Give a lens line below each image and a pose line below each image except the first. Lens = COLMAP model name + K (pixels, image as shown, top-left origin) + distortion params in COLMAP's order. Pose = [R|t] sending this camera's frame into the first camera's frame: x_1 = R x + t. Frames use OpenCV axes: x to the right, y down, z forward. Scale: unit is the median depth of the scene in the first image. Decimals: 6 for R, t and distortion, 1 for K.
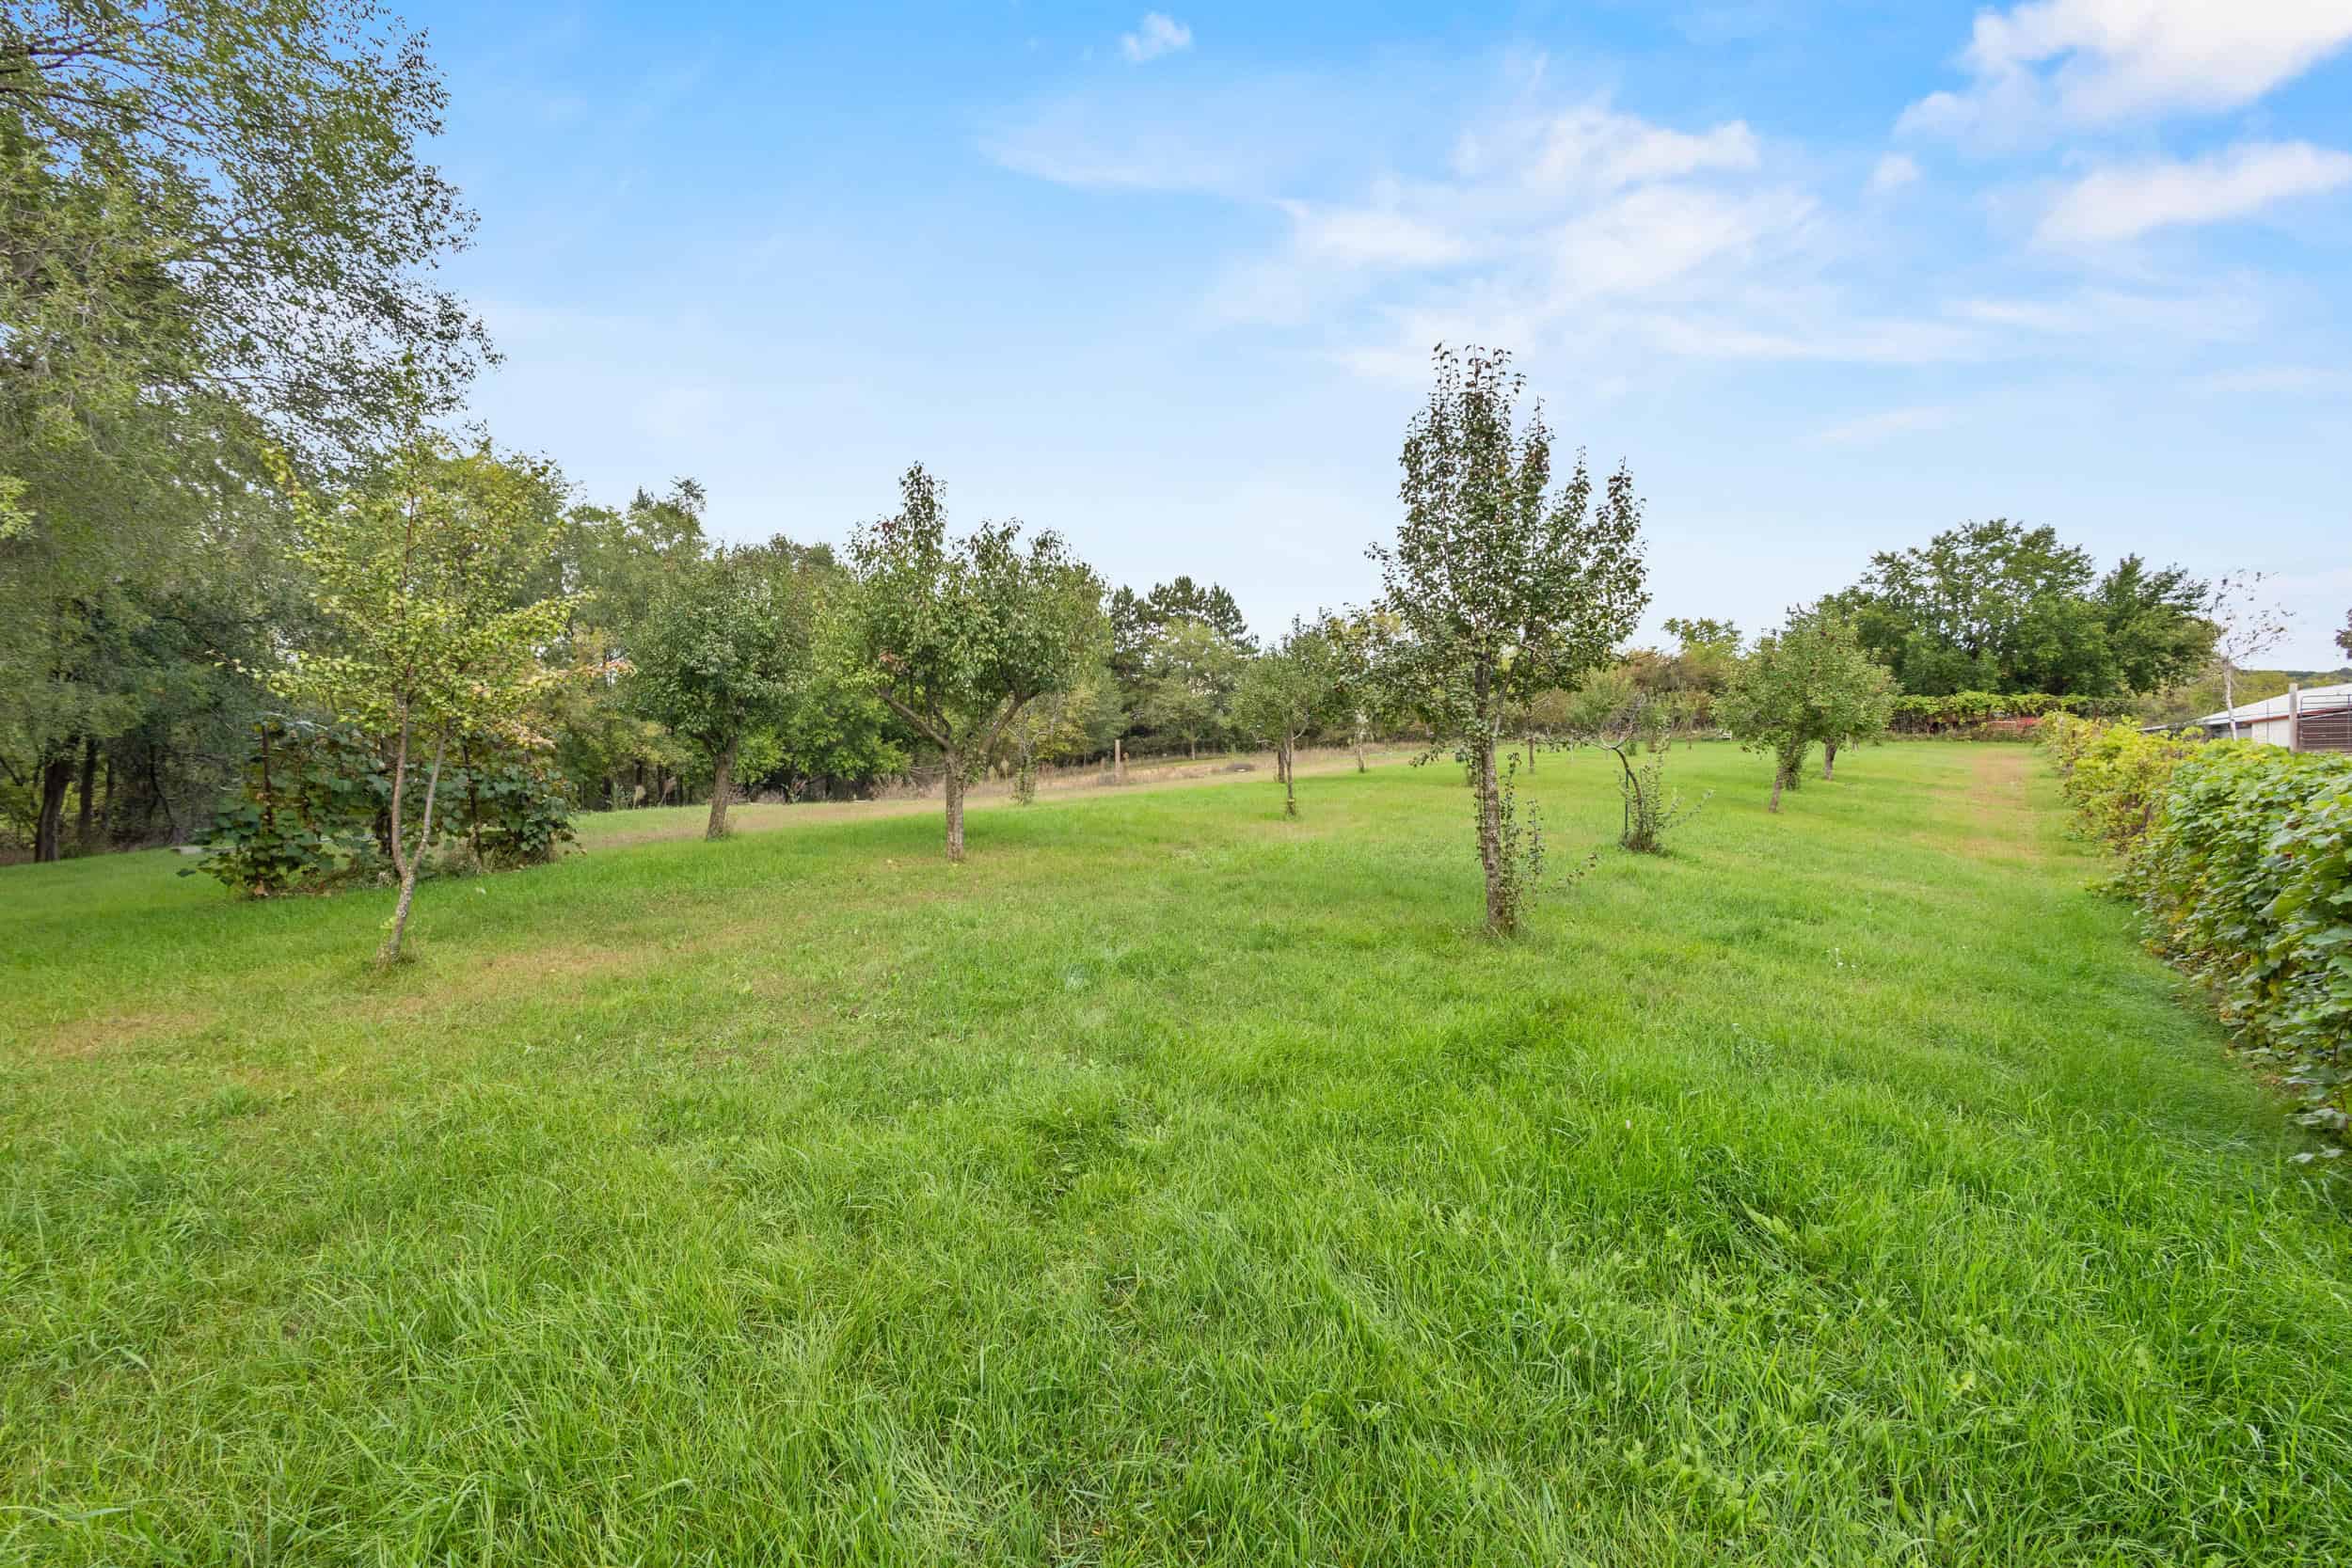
lens RADIAL K [[1079.3, 0, 1167.5], [0, 1079.3, 775.5], [0, 0, 1]] dist [0.004704, 0.000741]
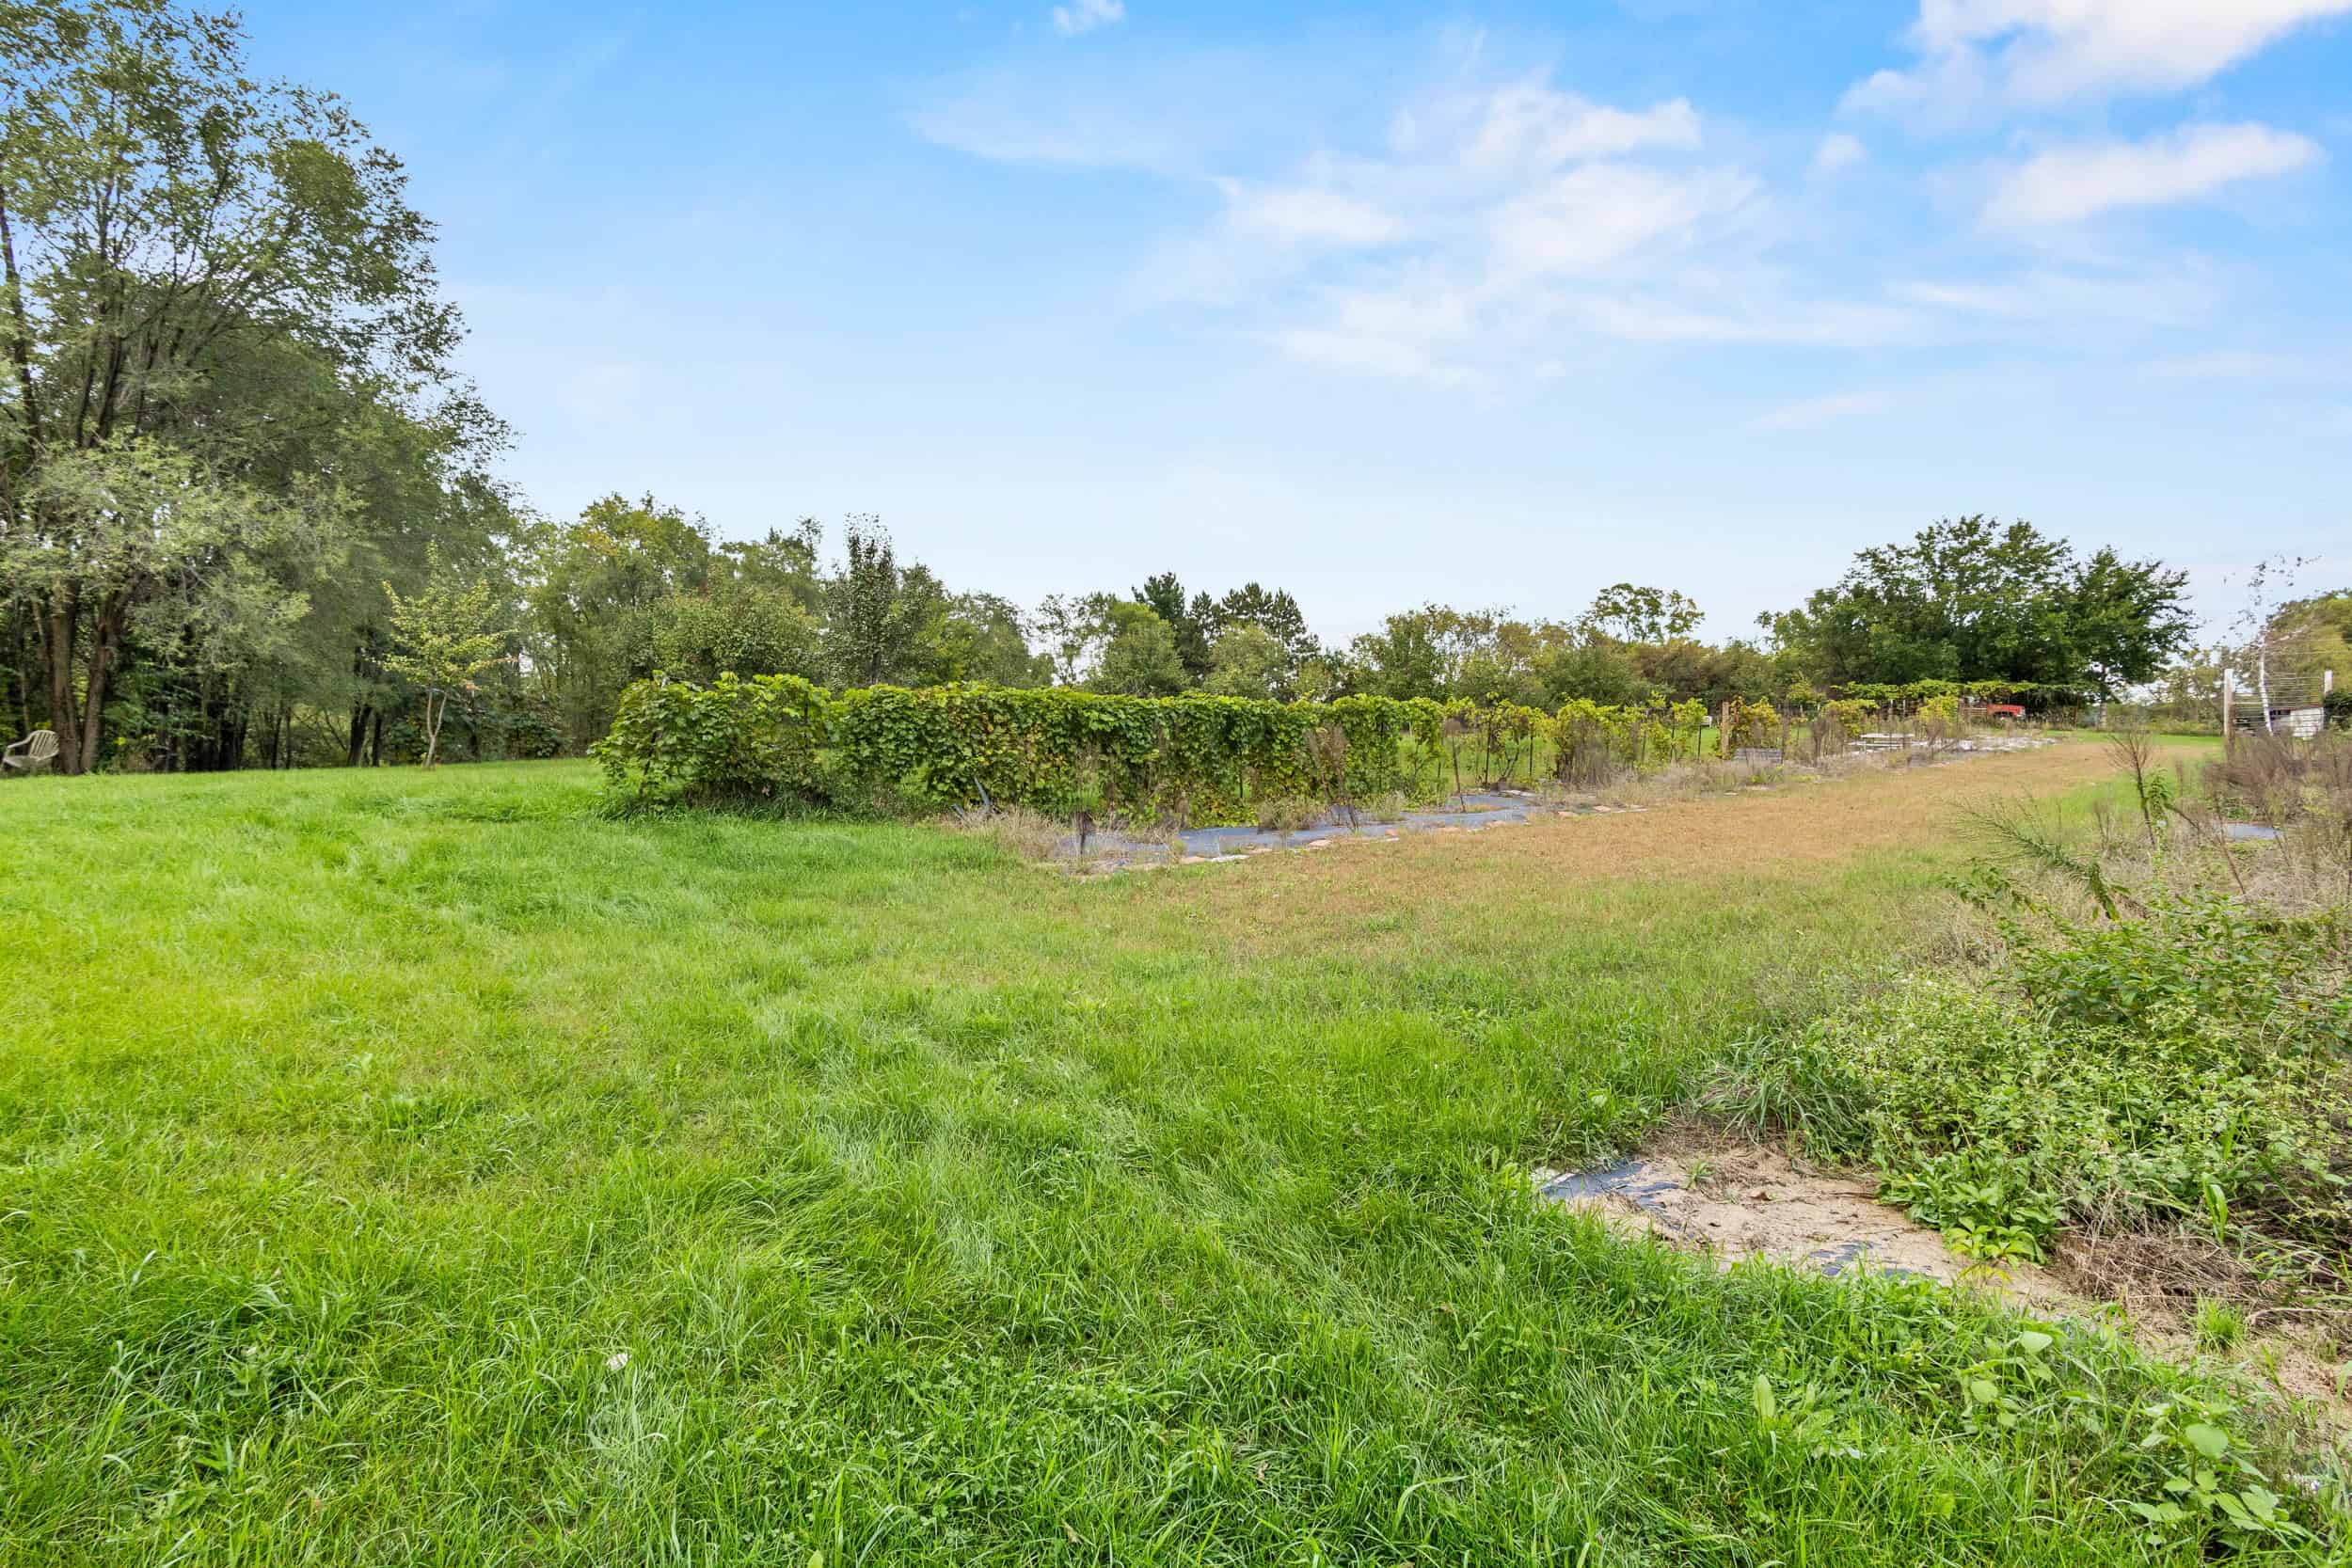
lens RADIAL K [[1079.3, 0, 1170.0], [0, 1079.3, 778.3], [0, 0, 1]] dist [0.004704, 0.000741]
pose [[0.984082, 0.009491, -0.177460, 0.184429], [-0.009010, 0.999953, 0.003517, 0.019202], [0.177486, -0.001863, 0.984122, -0.153111]]
